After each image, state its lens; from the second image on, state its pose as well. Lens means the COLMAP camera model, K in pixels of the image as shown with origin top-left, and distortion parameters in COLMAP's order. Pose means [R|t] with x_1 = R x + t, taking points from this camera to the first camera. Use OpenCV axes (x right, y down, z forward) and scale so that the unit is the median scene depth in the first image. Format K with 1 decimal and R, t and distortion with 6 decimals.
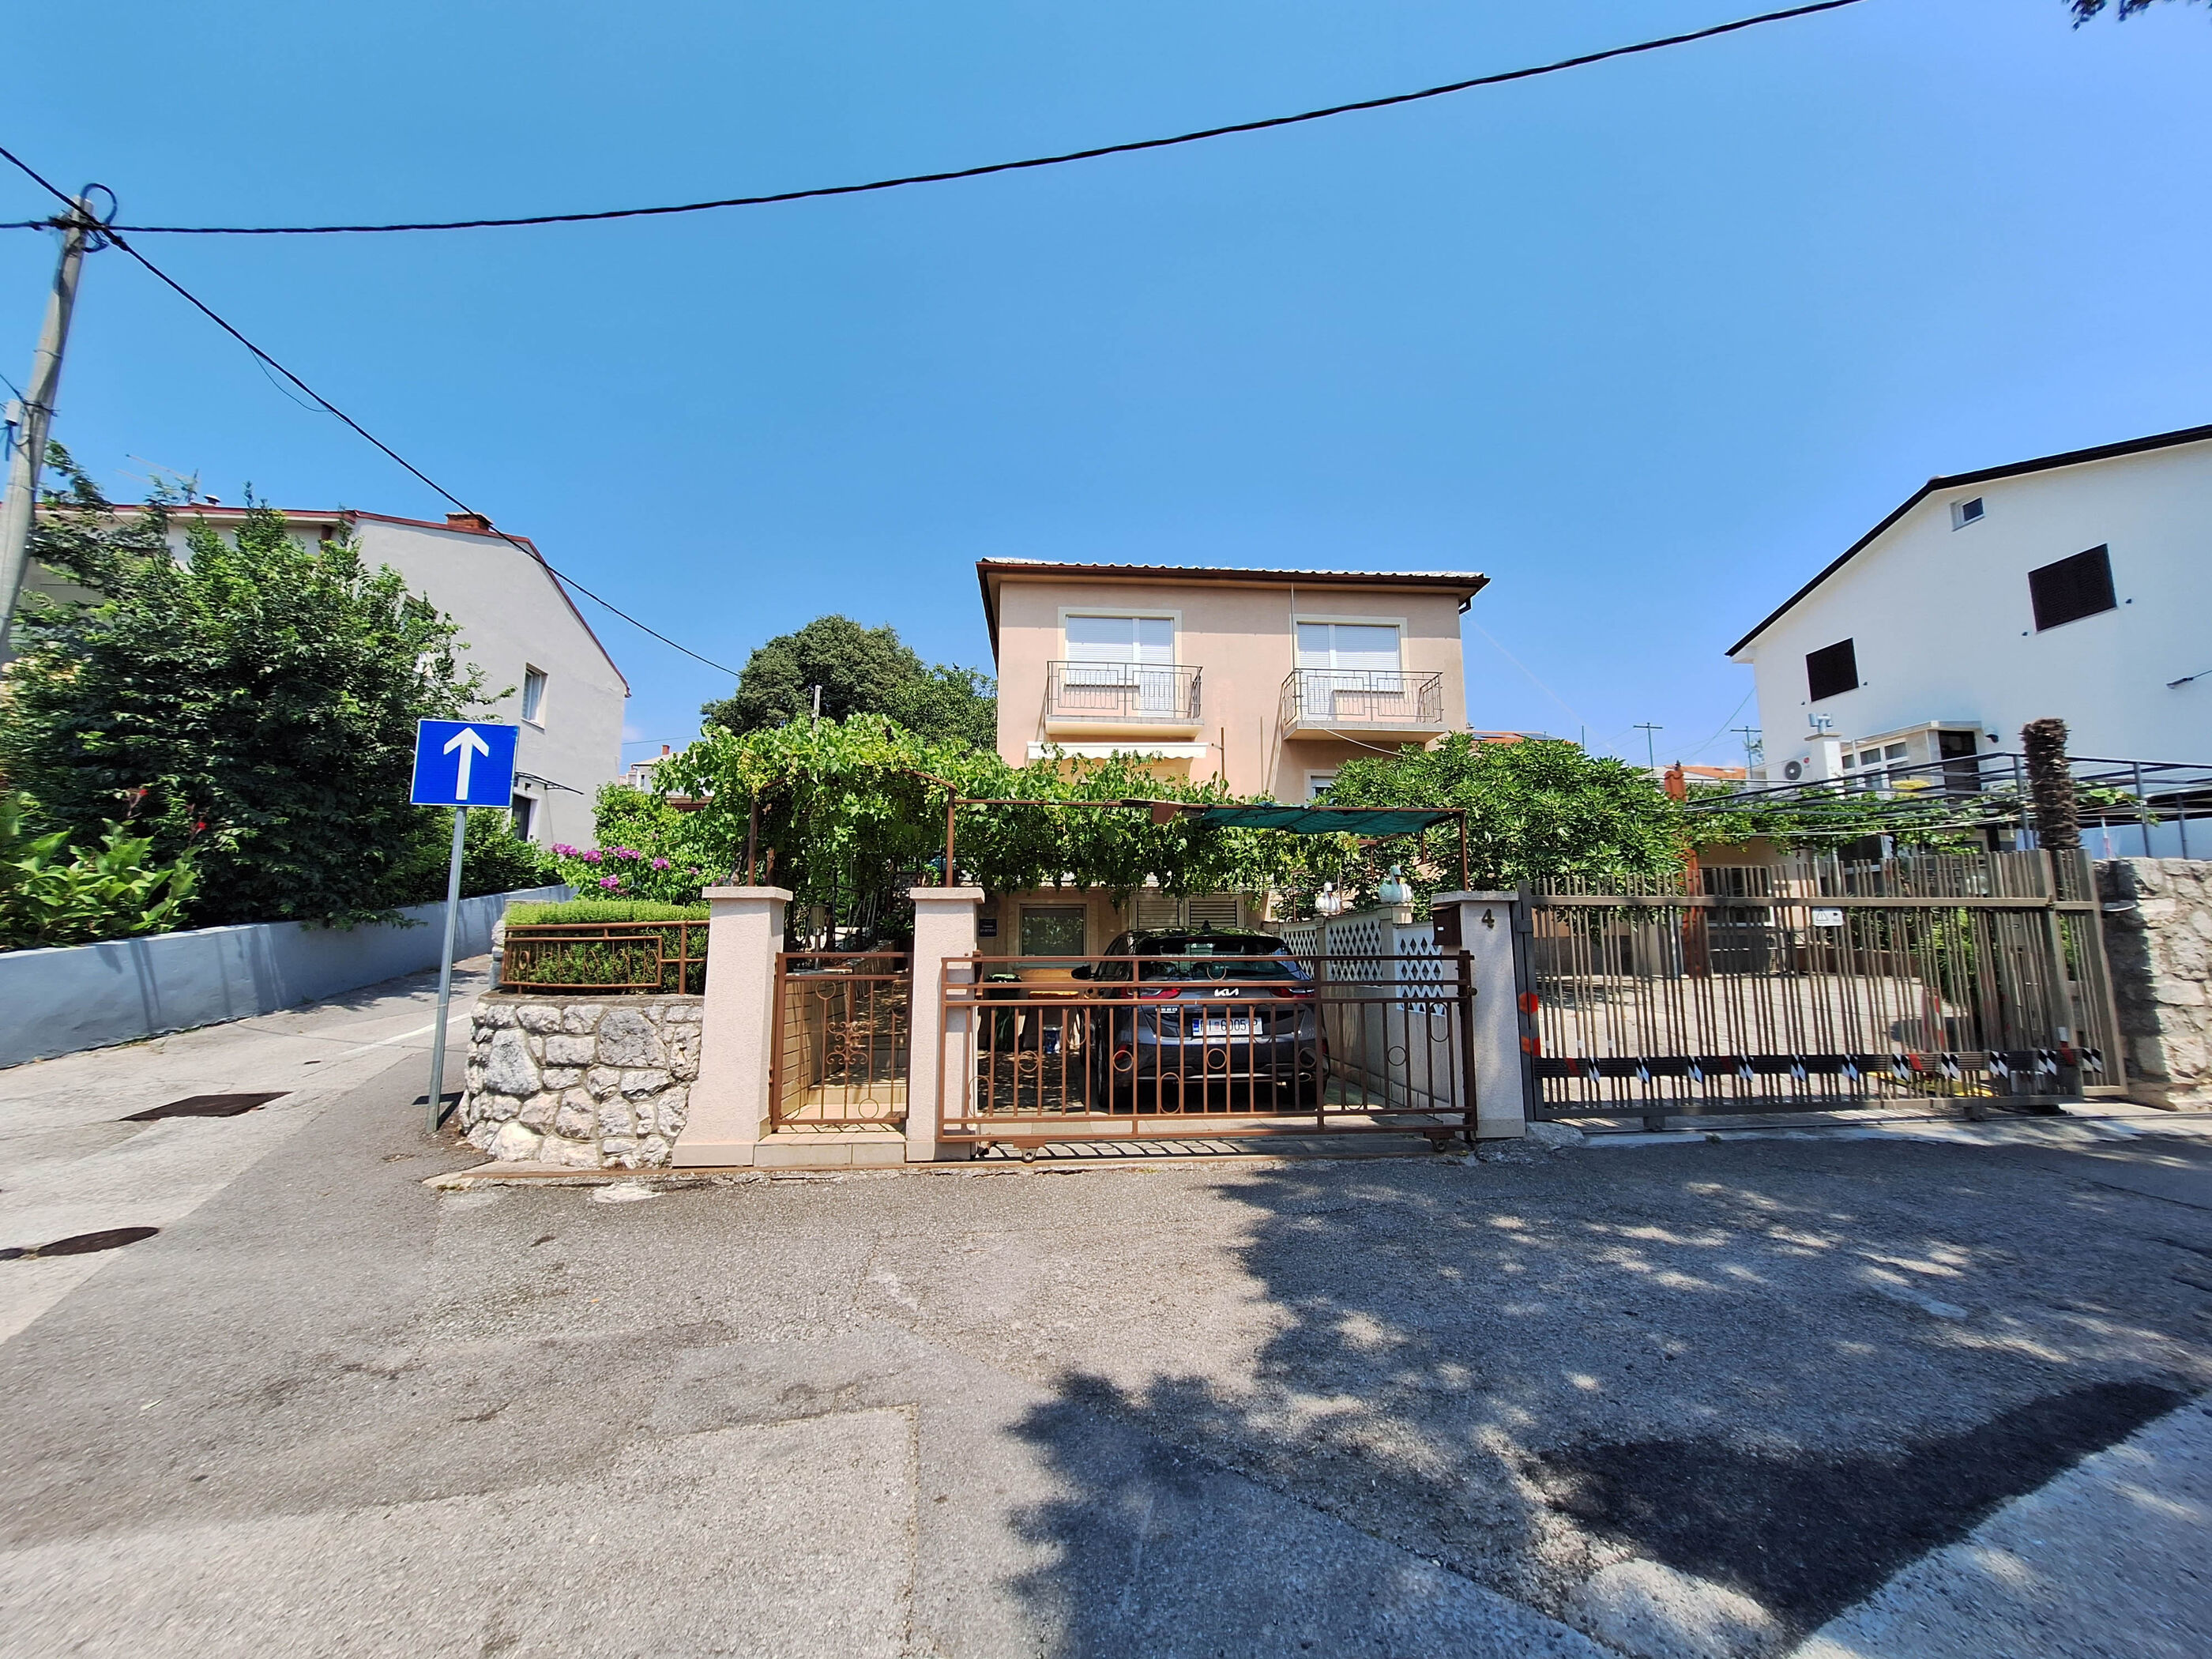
lens RADIAL K [[877.6, 0, 1125.1], [0, 877.6, 827.3], [0, 0, 1]] dist [-0.001885, 0.000174]
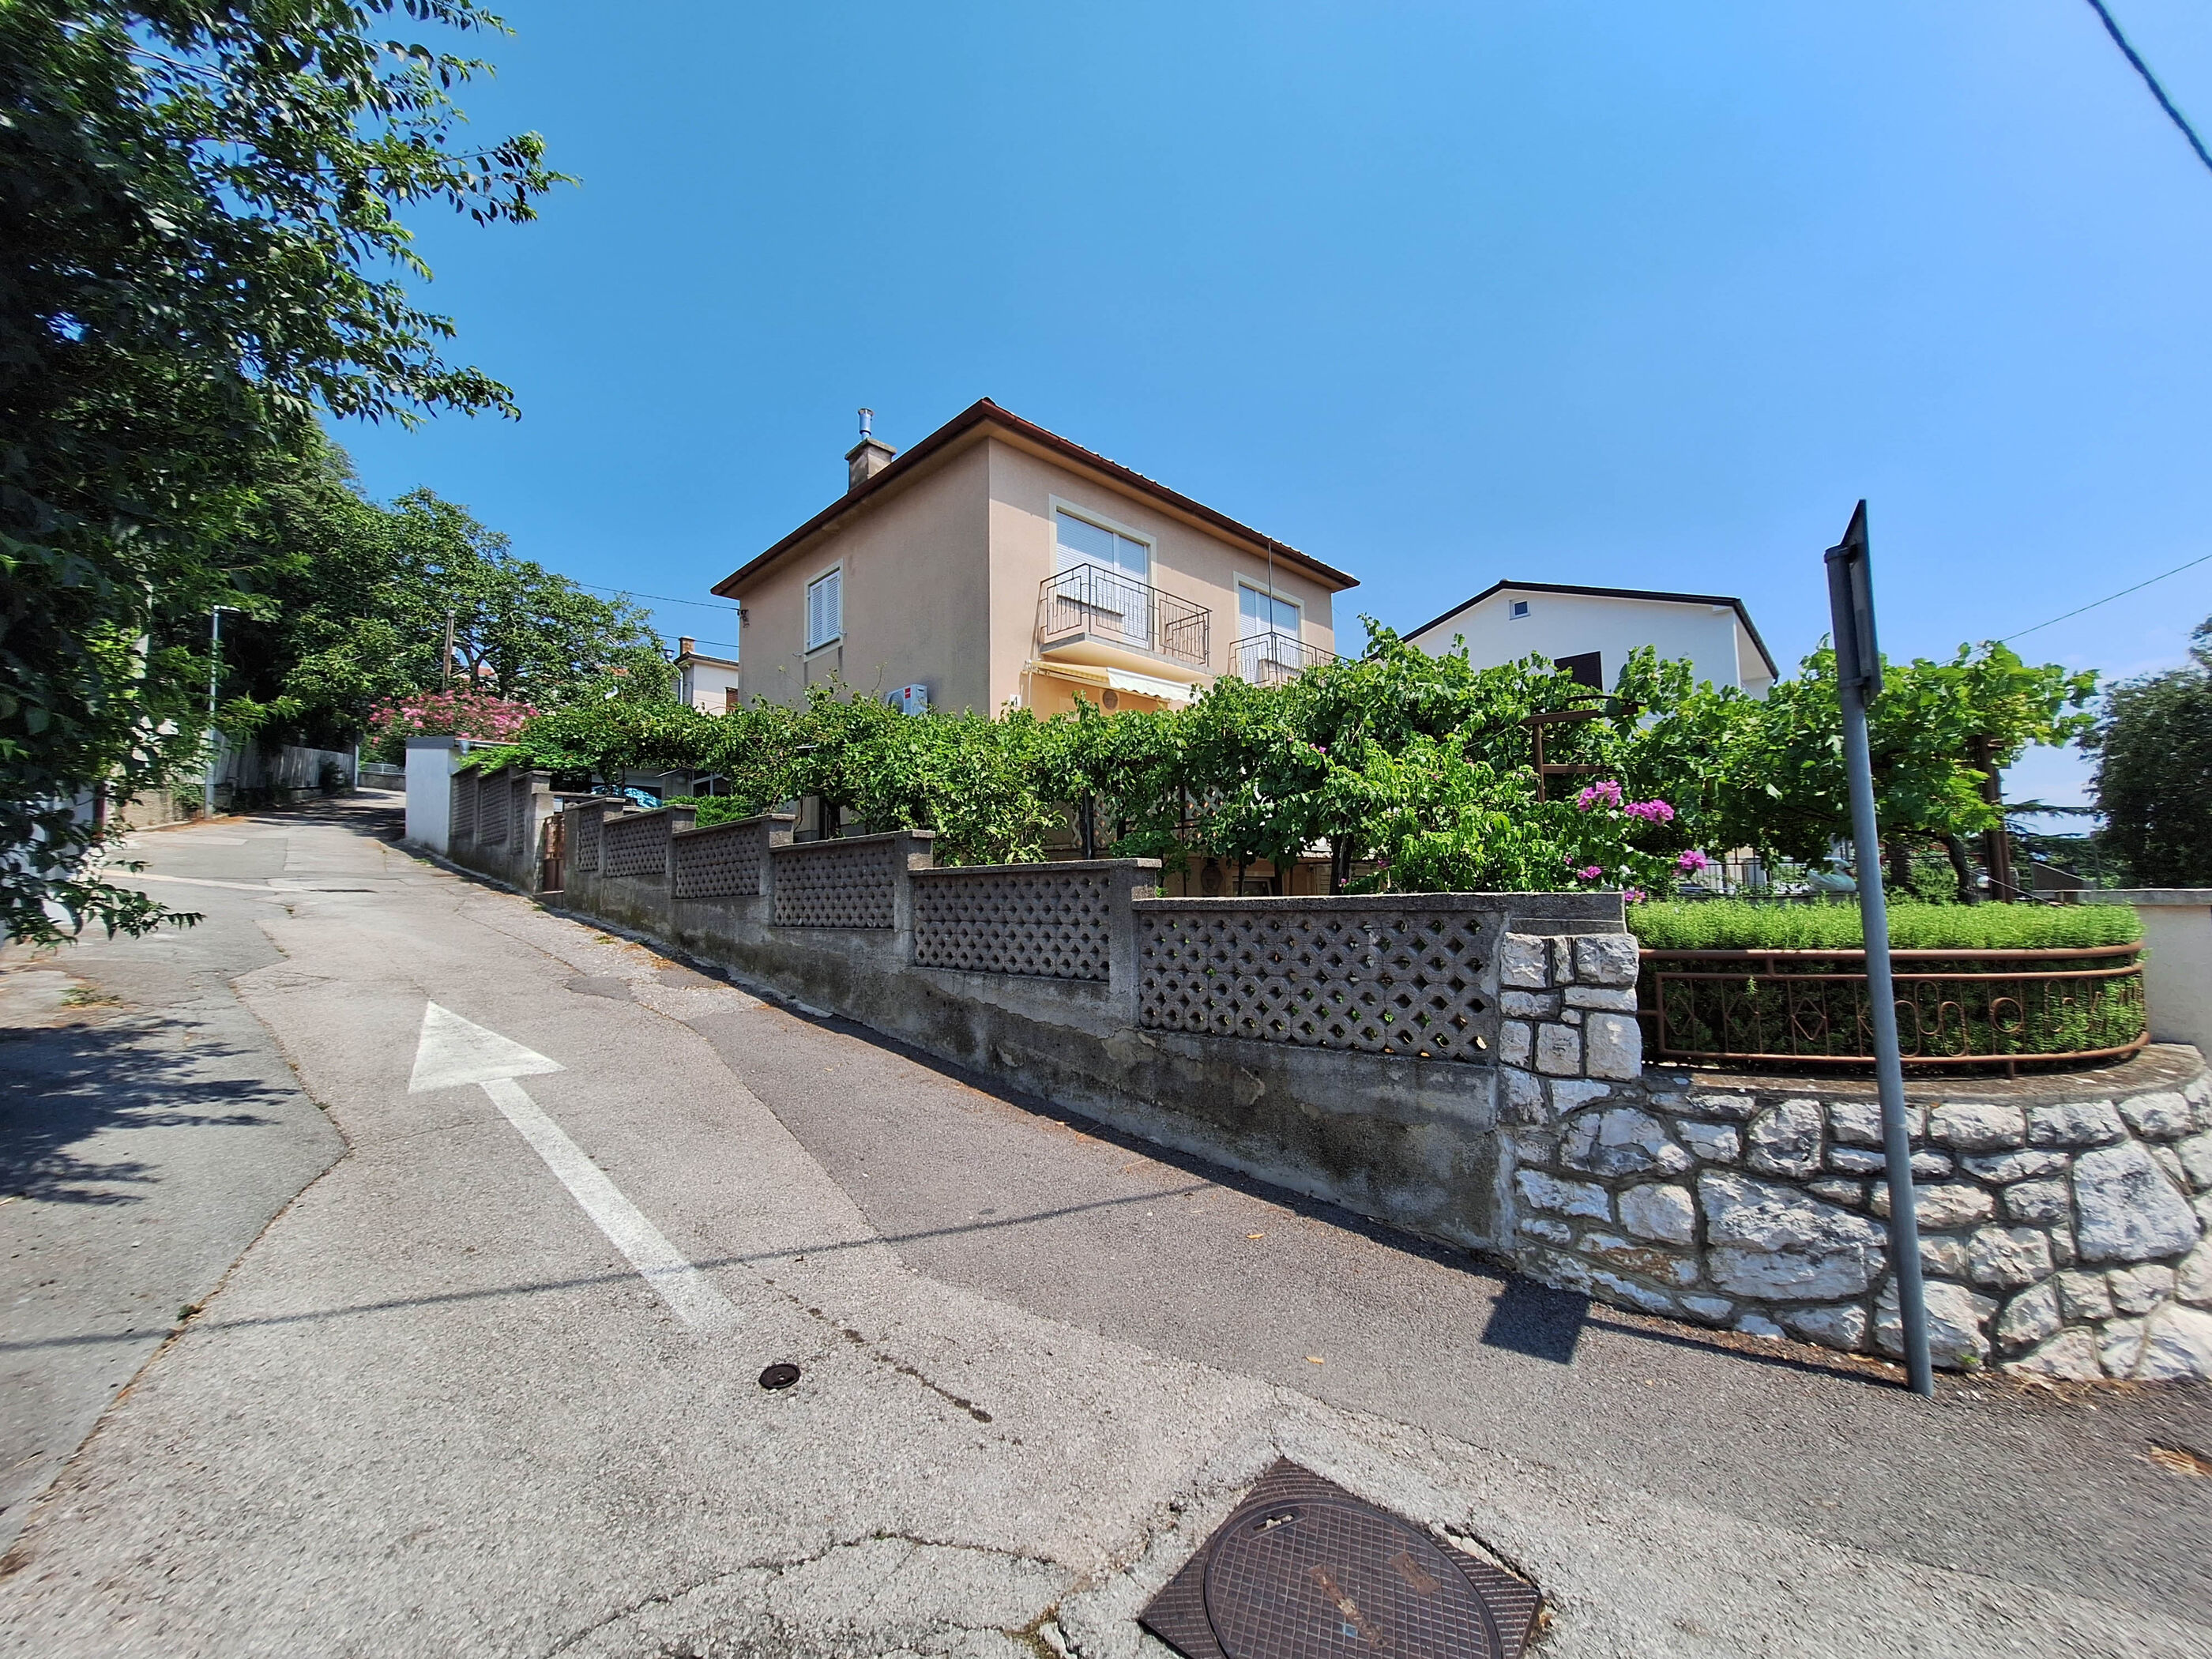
lens RADIAL K [[877.6, 0, 1090.2], [0, 877.6, 840.3], [0, 0, 1]] dist [-0.001885, 0.000174]
pose [[0.771080, 0.042365, 0.635328, -1.643470], [-0.083465, 0.995900, 0.034889, 0.084007], [-0.631245, -0.079930, 0.771454, 1.066582]]
